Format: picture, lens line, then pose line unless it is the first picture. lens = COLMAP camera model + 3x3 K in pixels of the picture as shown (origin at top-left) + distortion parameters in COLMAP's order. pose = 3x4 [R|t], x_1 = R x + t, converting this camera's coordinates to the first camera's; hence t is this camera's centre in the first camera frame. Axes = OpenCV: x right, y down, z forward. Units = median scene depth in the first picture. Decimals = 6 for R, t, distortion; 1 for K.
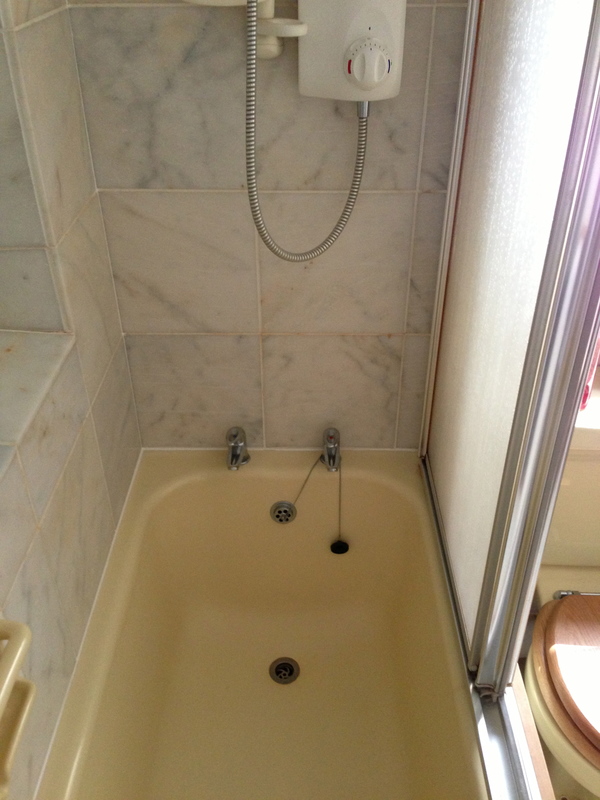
lens RADIAL K [[737.1, 0, 300.0], [0, 737.1, 400.0], [0, 0, 1]] dist [0.206133, -0.374963]
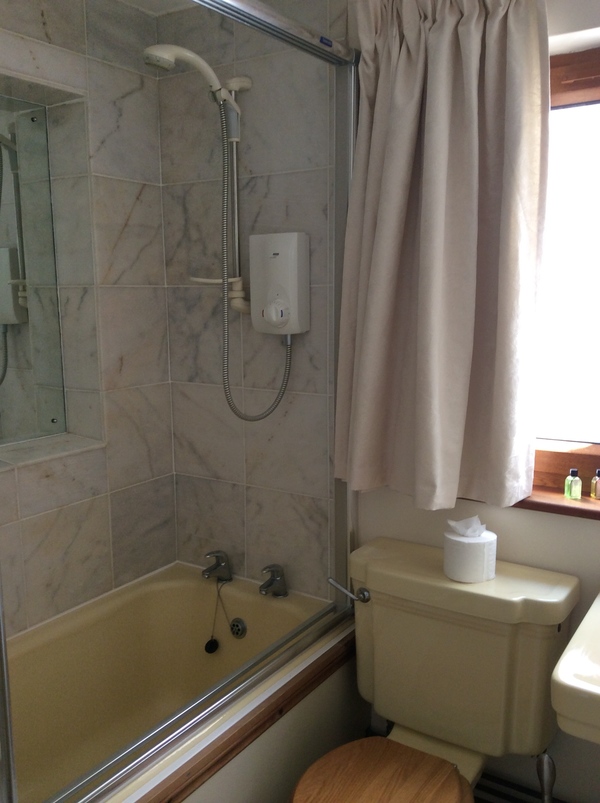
lens RADIAL K [[750.6, 0, 300.0], [0, 750.6, 401.5], [0, 0, 1]] dist [0.132760, -0.294745]
pose [[0.834614, 0.077553, -0.545349, 0.864238], [-0.298534, 0.895714, -0.329505, 0.228552], [0.462922, 0.437814, 0.770728, -0.168845]]
